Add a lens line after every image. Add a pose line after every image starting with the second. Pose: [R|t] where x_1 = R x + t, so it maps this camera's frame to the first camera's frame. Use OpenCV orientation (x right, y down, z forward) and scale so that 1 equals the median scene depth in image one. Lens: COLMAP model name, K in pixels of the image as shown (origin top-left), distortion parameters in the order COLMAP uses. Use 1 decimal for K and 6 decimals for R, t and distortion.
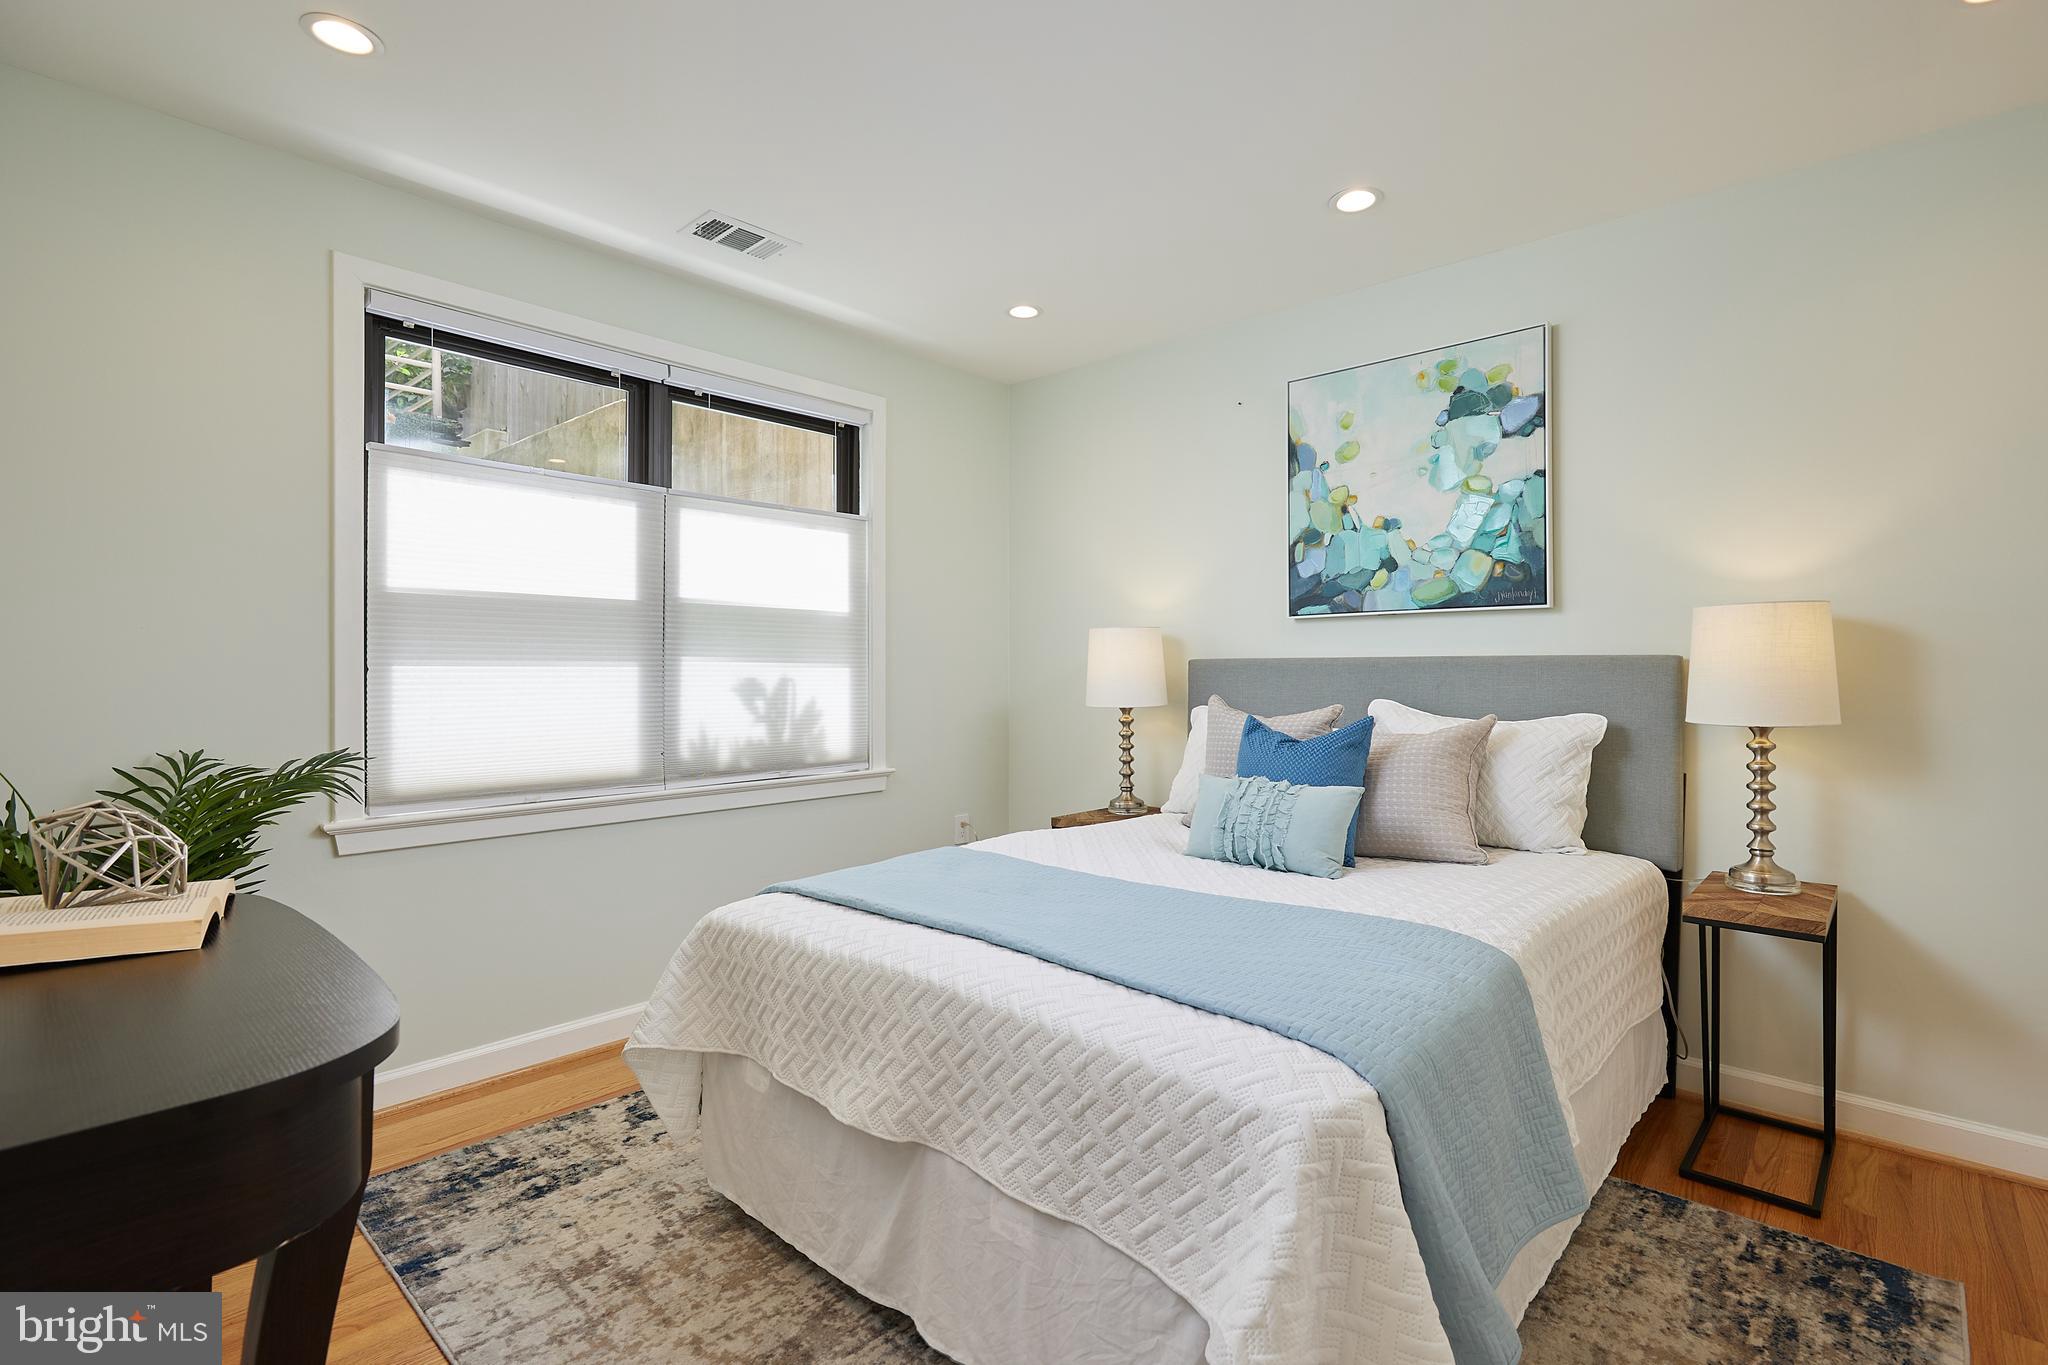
lens RADIAL K [[965.3, 0, 1024.7], [0, 965.3, 671.9], [0, 0, 1]] dist [-0.007136, 0.001659]
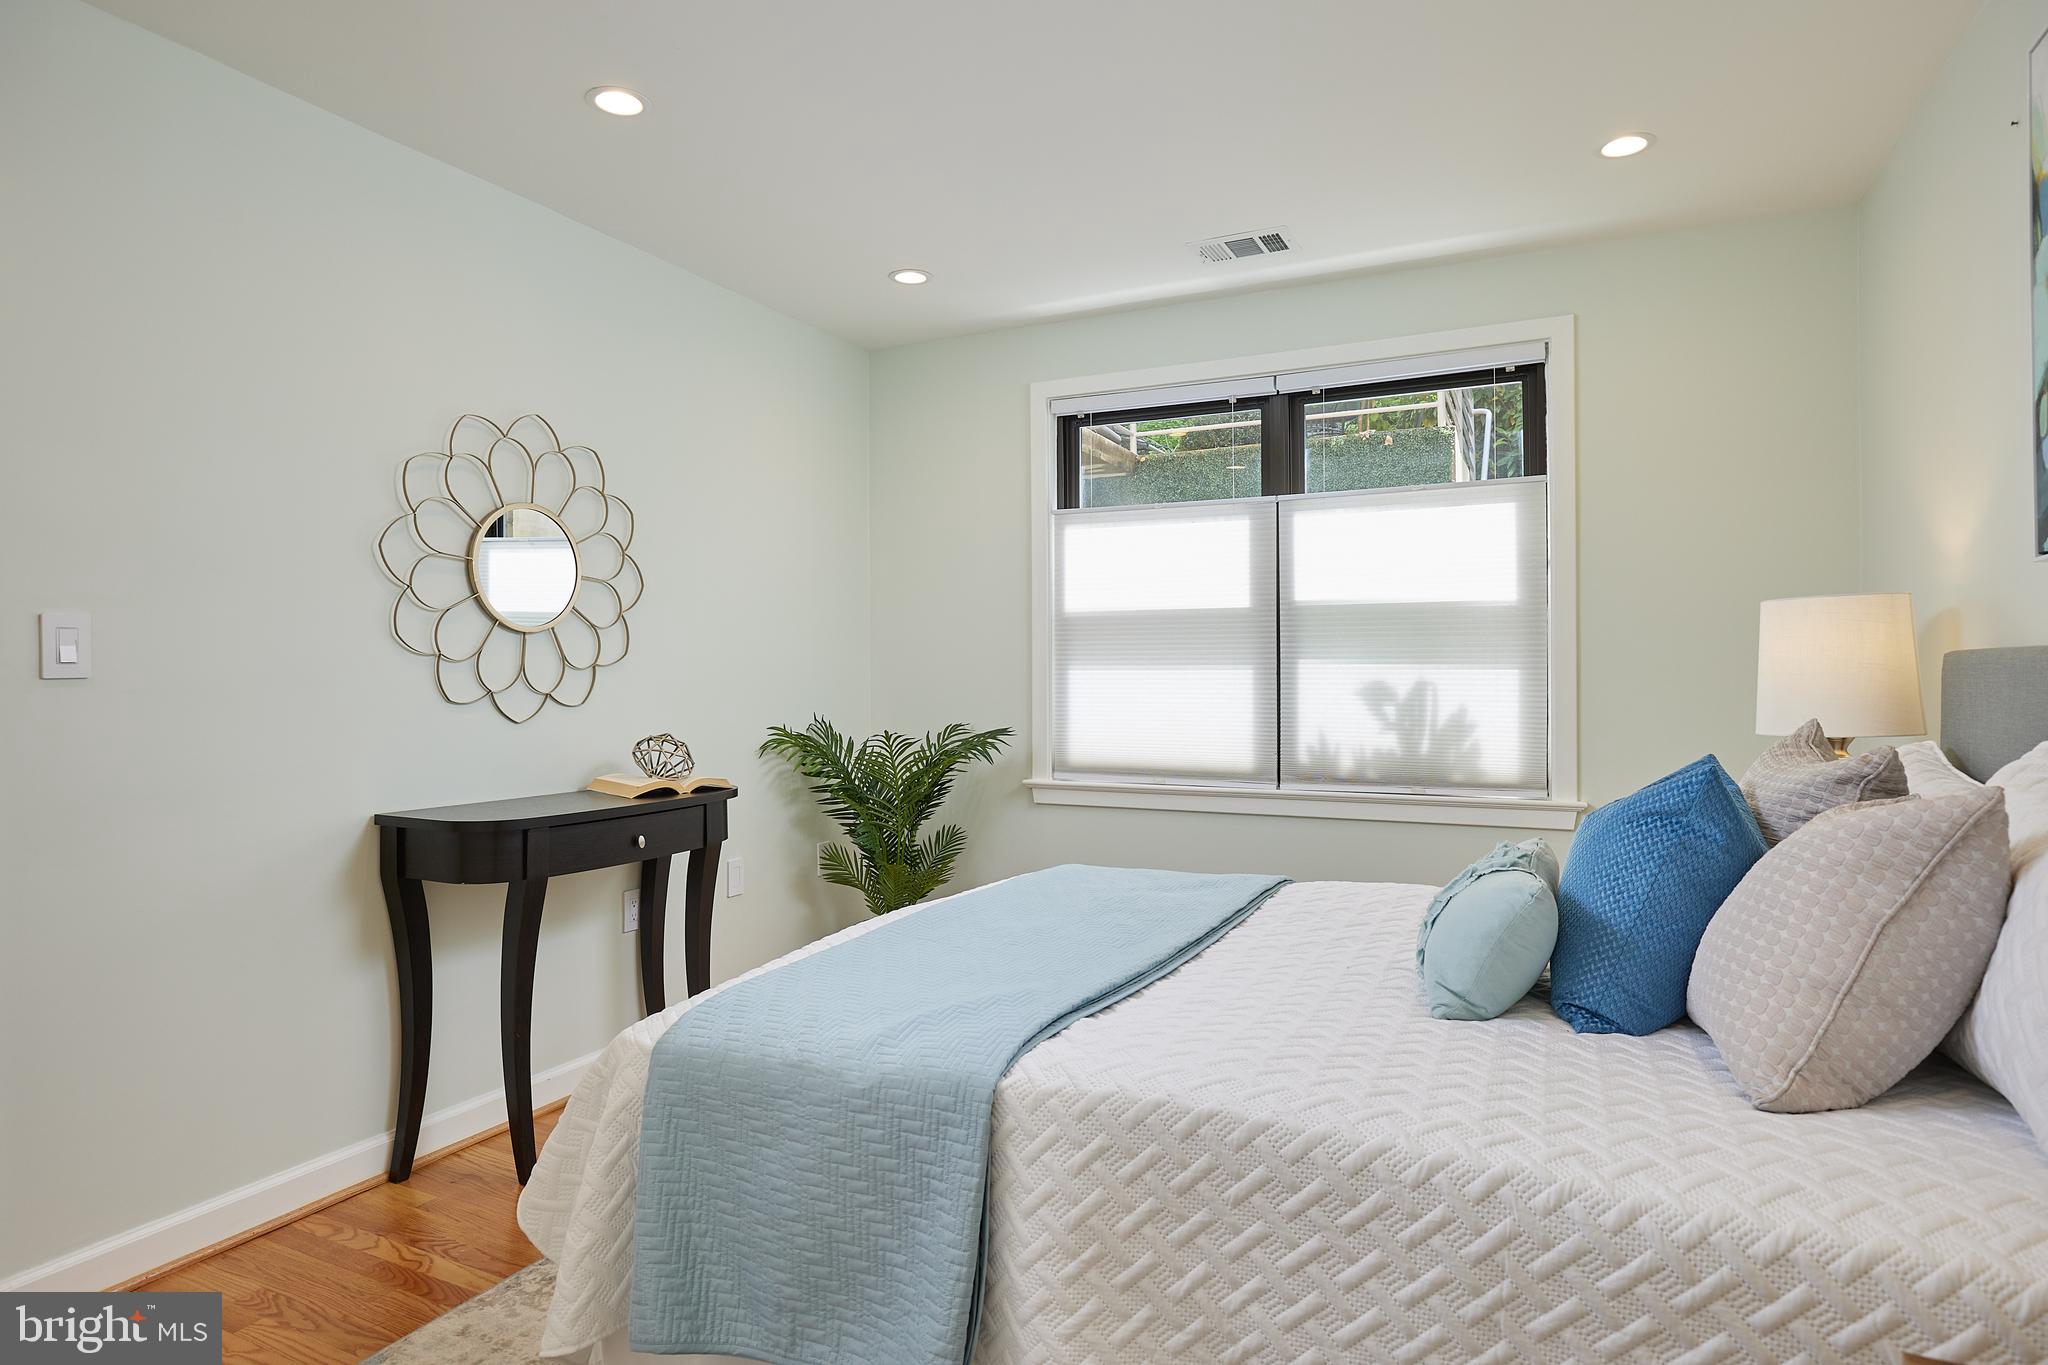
lens RADIAL K [[1121.9, 0, 1016.0], [0, 1121.9, 679.1], [0, 0, 1]] dist [-0.018405, 0.000019]
pose [[0.268803, 0.001555, -0.963194, 0.686499], [-0.000361, 0.999999, 0.001513, 0.002854], [0.963195, -0.000059, 0.268803, 0.401581]]
